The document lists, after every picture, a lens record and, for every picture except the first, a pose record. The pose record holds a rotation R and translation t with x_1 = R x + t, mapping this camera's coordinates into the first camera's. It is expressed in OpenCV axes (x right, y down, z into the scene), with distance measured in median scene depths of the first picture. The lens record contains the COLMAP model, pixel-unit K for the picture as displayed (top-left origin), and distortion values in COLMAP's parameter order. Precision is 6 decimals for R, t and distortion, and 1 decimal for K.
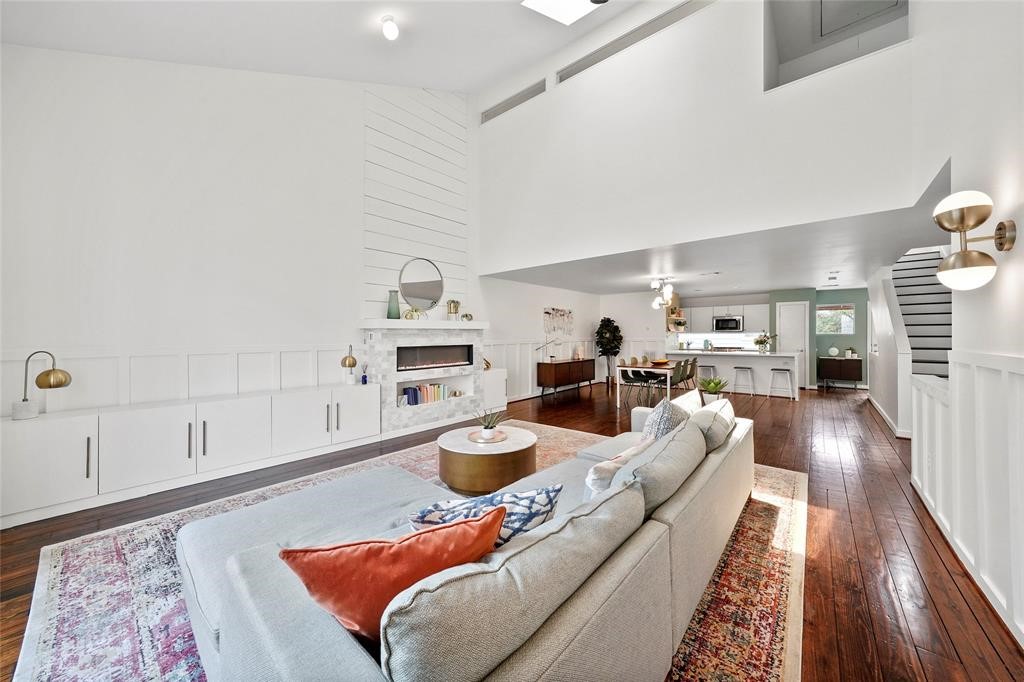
lens RADIAL K [[367.6, 0, 517.3], [0, 367.6, 334.1], [0, 0, 1]] dist [-0.011017, -0.000095]
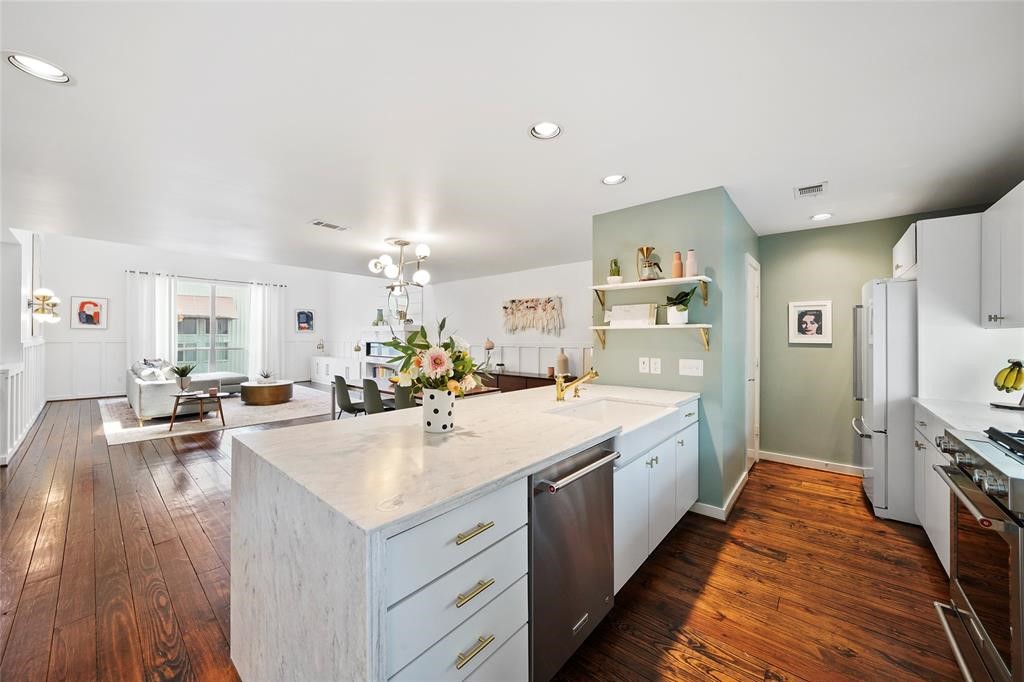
lens RADIAL K [[367.6, 0, 519.5], [0, 367.6, 336.1], [0, 0, 1]] dist [-0.011017, -0.000095]
pose [[-0.008688, 0.002227, -0.999960, 0.806453], [-0.001186, 0.999997, 0.002238, 0.000823], [0.999962, 0.001205, -0.008685, 0.970402]]
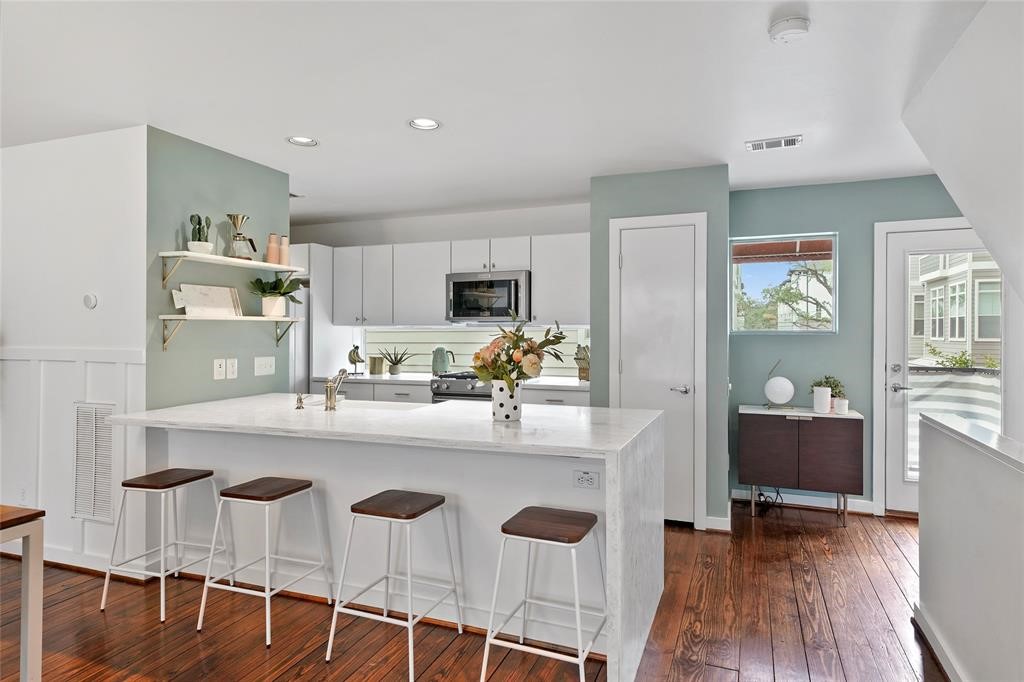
lens RADIAL K [[599.8, 0, 516.3], [0, 599.8, 331.2], [0, 0, 1]] dist [0.015974, -0.001200]
pose [[0.946815, 0.003778, 0.321755, 0.519813], [-0.003635, 0.999993, -0.001043, 0.001934], [-0.321757, -0.000182, 0.946822, 0.618743]]
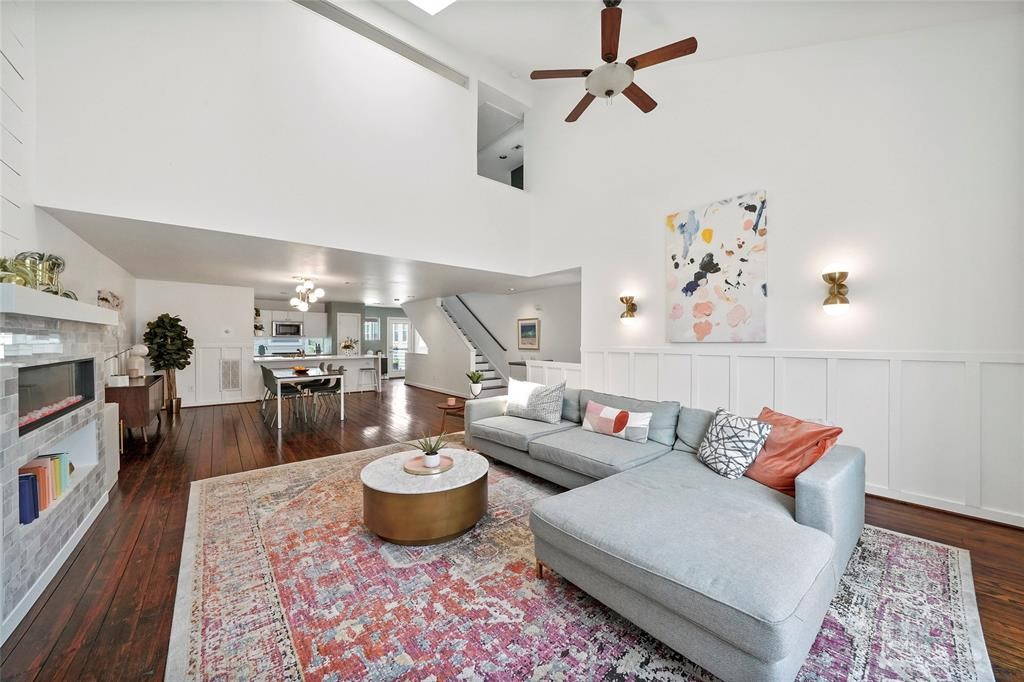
lens RADIAL K [[367.6, 0, 504.3], [0, 367.6, 341.6], [0, 0, 1]] dist [-0.011017, -0.000095]
pose [[0.200390, 0.003723, 0.979709, -0.325268], [-0.007799, 0.999967, -0.002204, 0.003730], [-0.979685, -0.007199, 0.200413, 0.265994]]
